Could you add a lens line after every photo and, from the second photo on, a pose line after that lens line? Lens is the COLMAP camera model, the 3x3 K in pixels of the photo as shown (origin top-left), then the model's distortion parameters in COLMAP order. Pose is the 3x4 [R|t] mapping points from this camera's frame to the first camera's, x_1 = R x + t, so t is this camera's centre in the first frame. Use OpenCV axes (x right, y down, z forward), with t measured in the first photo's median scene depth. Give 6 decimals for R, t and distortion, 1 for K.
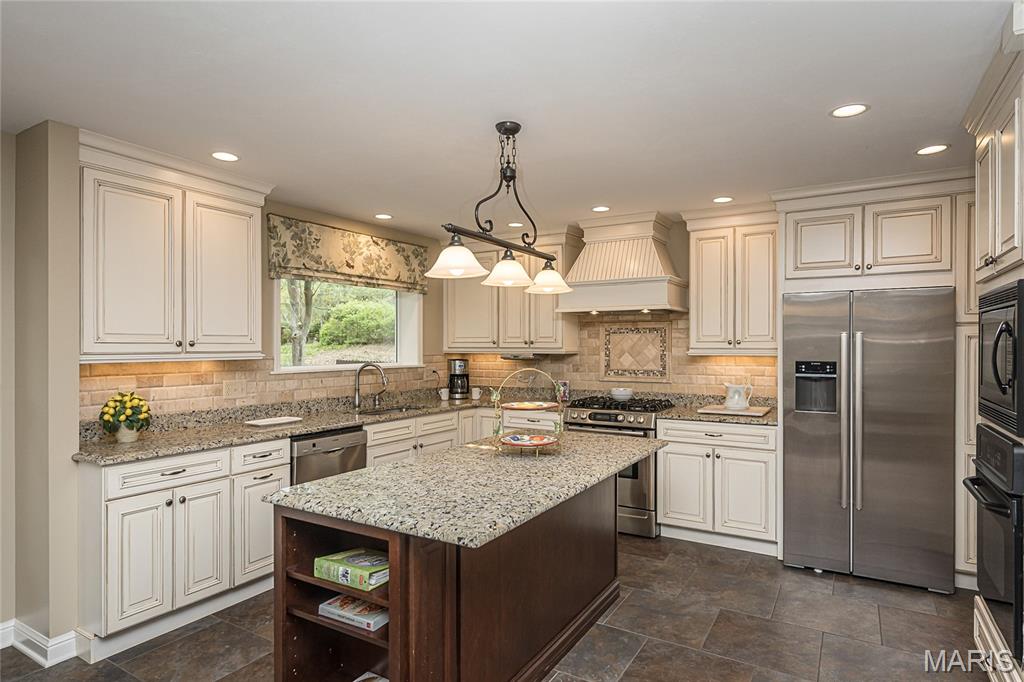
lens RADIAL K [[559.4, 0, 514.8], [0, 559.4, 345.2], [0, 0, 1]] dist [-0.004619, -0.000291]
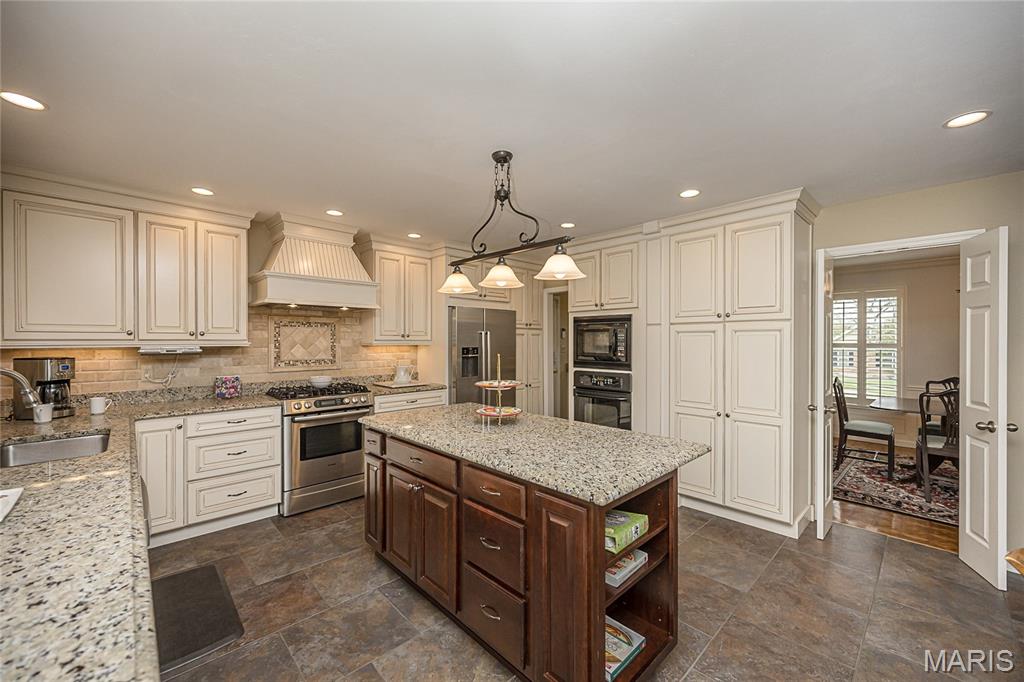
lens RADIAL K [[404.7, 0, 516.6], [0, 404.7, 343.6], [0, 0, 1]] dist [0.001414, 0.000115]
pose [[0.263010, -0.007760, 0.964762, -0.500646], [-0.002024, 0.999961, 0.008595, 0.004747], [-0.964791, -0.004213, 0.262984, 0.428395]]
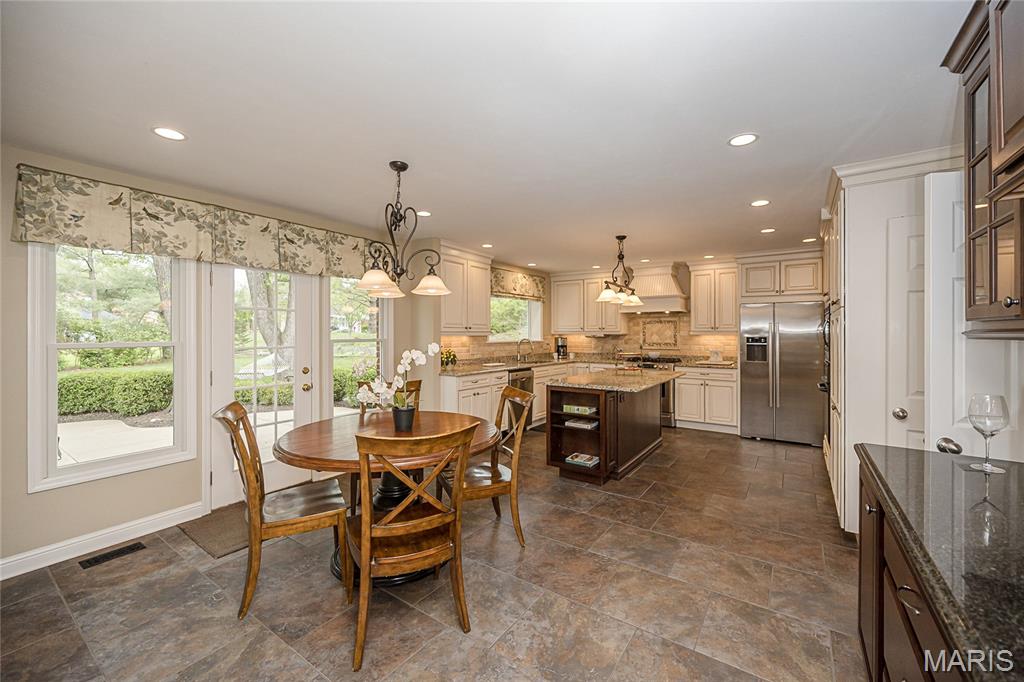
lens RADIAL K [[404.7, 0, 515.5], [0, 404.7, 331.0], [0, 0, 1]] dist [0.001414, 0.000115]
pose [[0.998149, 0.000700, -0.060818, -0.209340], [-0.000926, 0.999993, -0.003688, 0.010871], [0.060814, 0.003737, 0.998142, -0.441424]]
